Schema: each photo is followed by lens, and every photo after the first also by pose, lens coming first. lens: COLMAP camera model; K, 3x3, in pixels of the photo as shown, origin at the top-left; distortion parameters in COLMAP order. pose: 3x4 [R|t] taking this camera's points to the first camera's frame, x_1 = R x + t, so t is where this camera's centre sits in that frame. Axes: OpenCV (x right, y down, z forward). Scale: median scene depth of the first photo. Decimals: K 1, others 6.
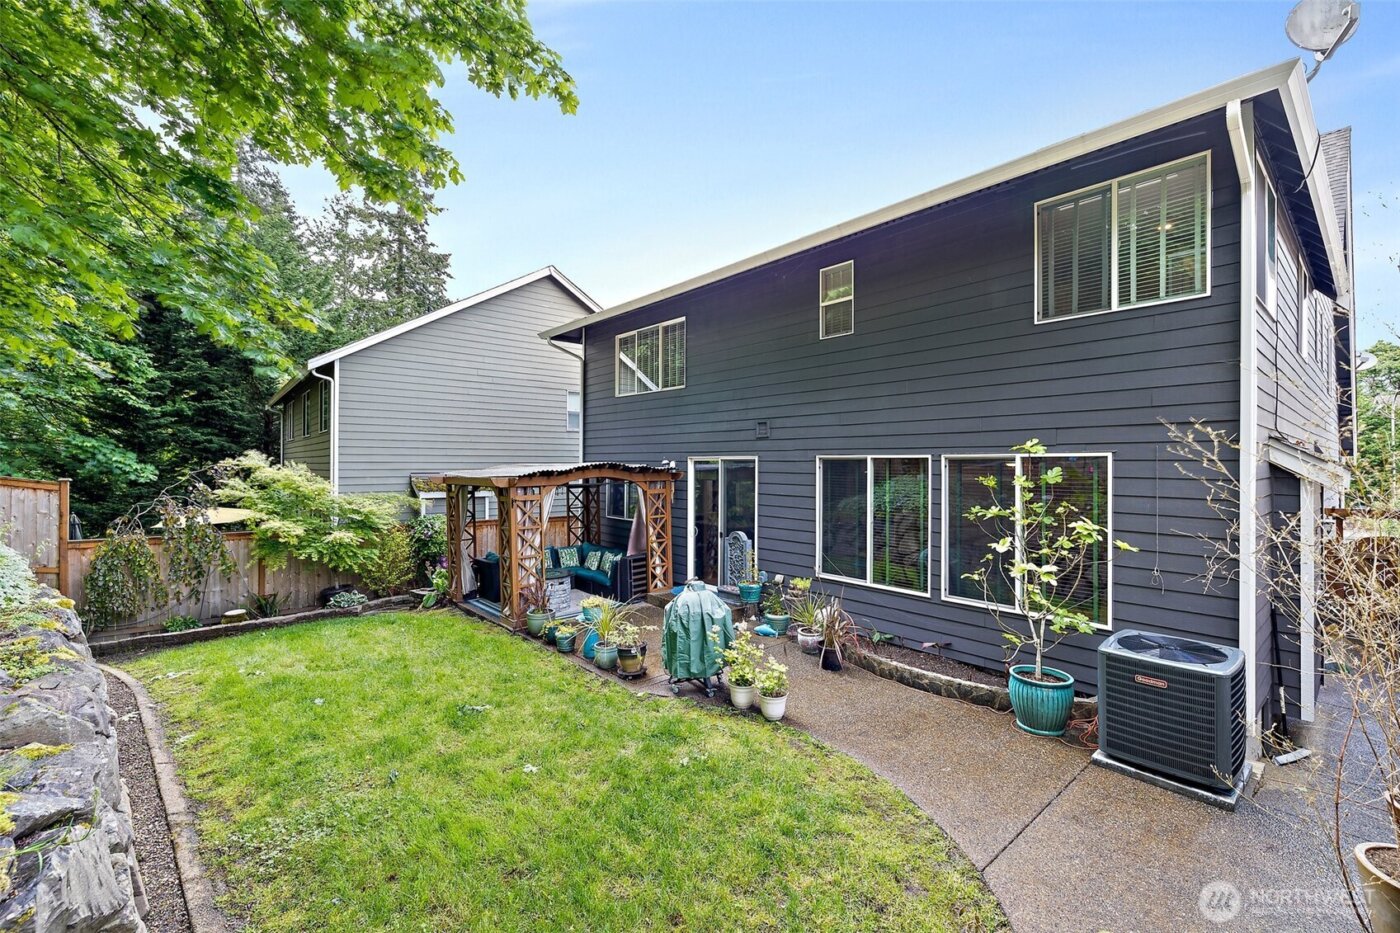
lens RADIAL K [[595.1, 0, 704.3], [0, 595.1, 468.4], [0, 0, 1]] dist [0.001075, -0.000595]
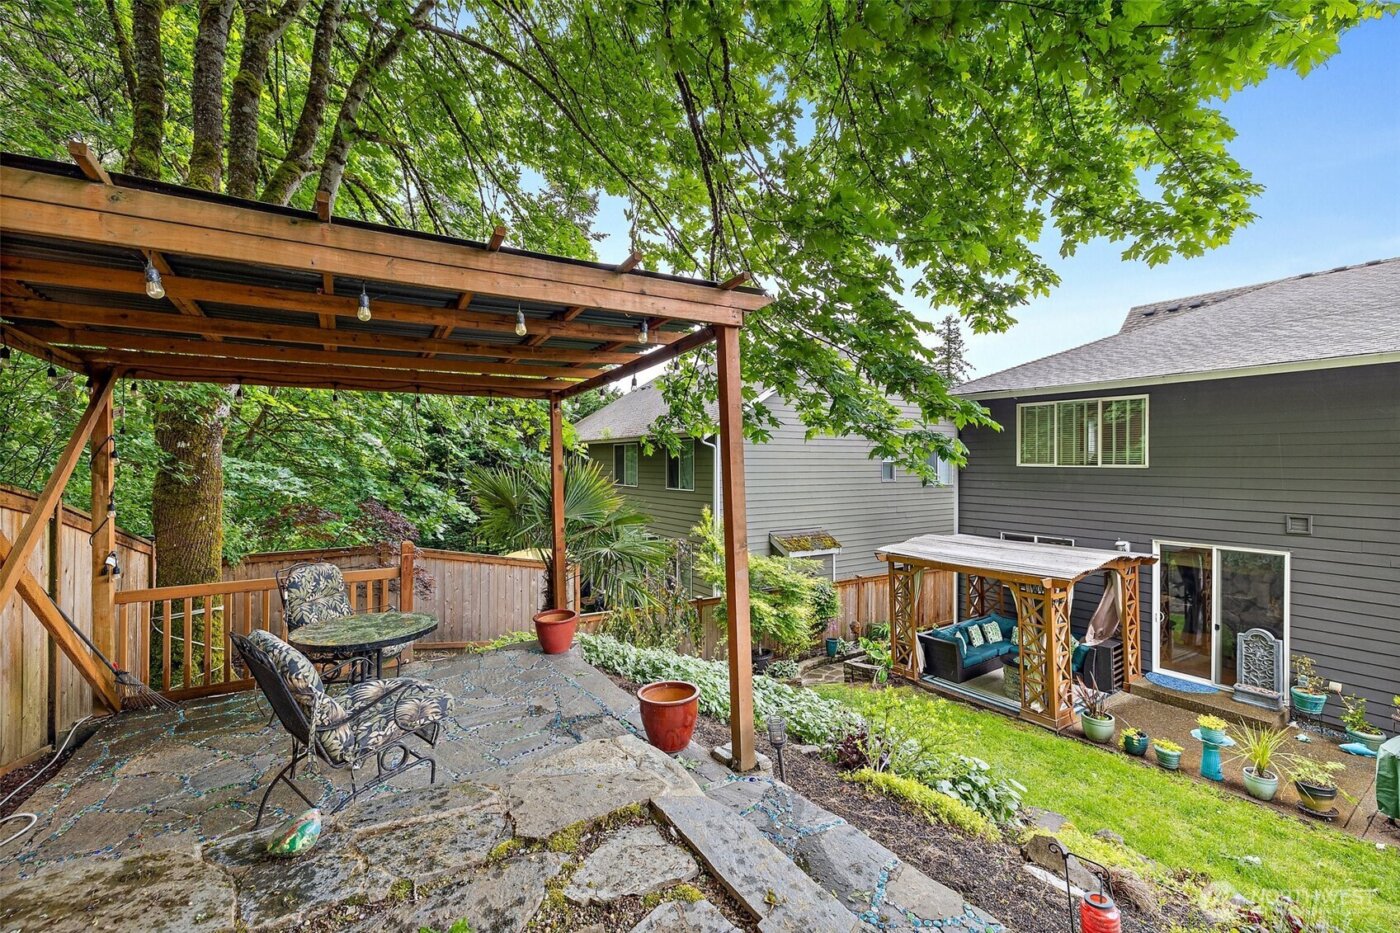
lens RADIAL K [[595.1, 0, 704.3], [0, 595.1, 468.4], [0, 0, 1]] dist [0.001075, -0.000595]
pose [[0.992175, 0.001281, -0.124847, -0.943210], [-0.001085, 0.999998, 0.001640, -0.203504], [0.124849, -0.001492, 0.992175, -0.076557]]
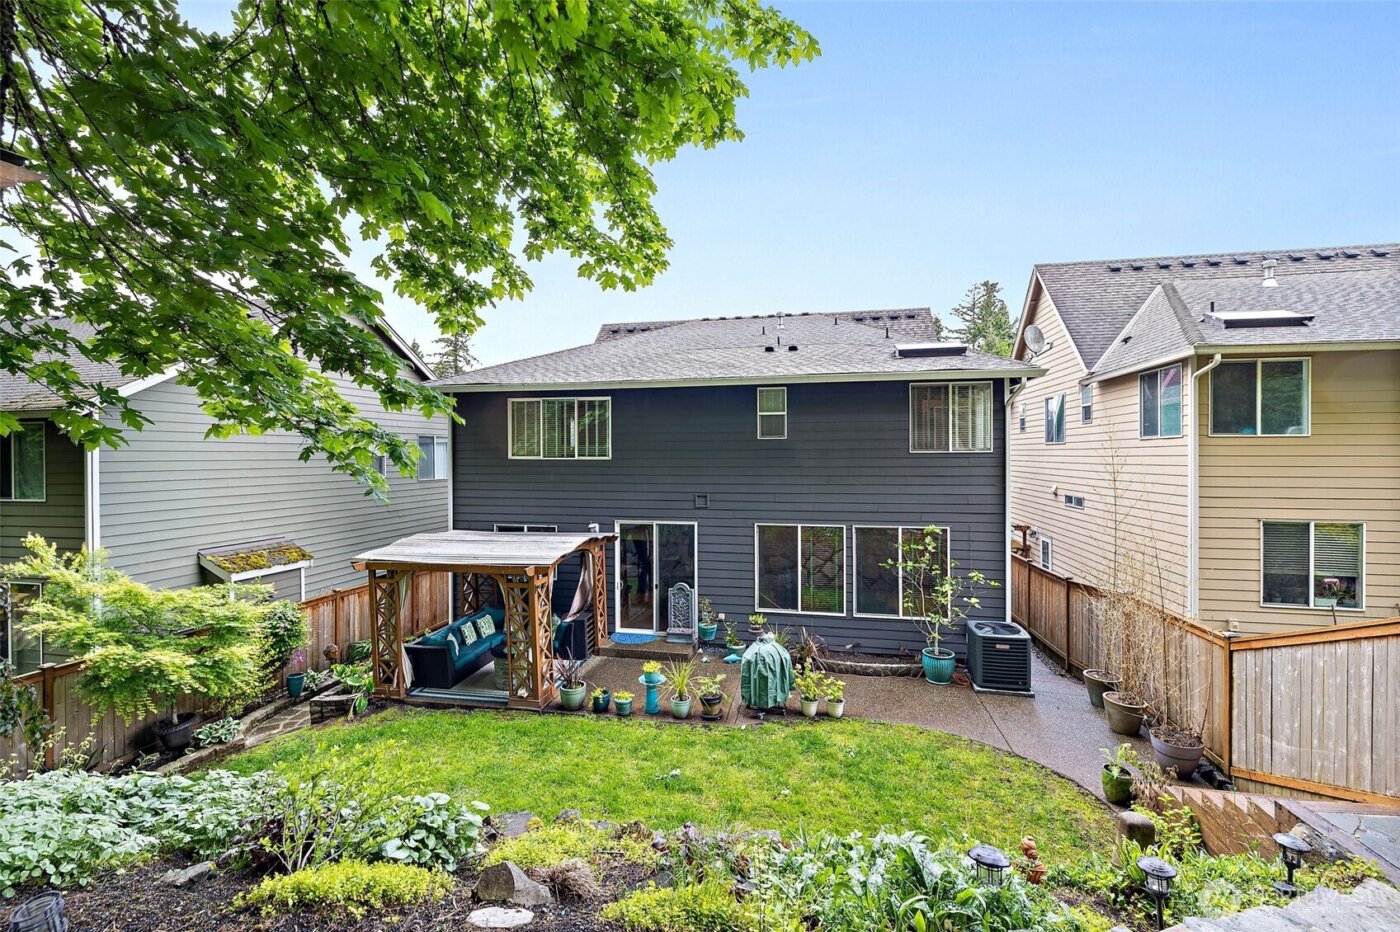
lens RADIAL K [[595.3, 0, 706.5], [0, 595.3, 453.4], [0, 0, 1]] dist [-0.000578, -0.000595]
pose [[0.790375, -0.004025, 0.612611, -0.881214], [0.009911, 0.999932, -0.006217, -0.208661], [-0.612544, 0.010985, 0.790360, -0.022054]]
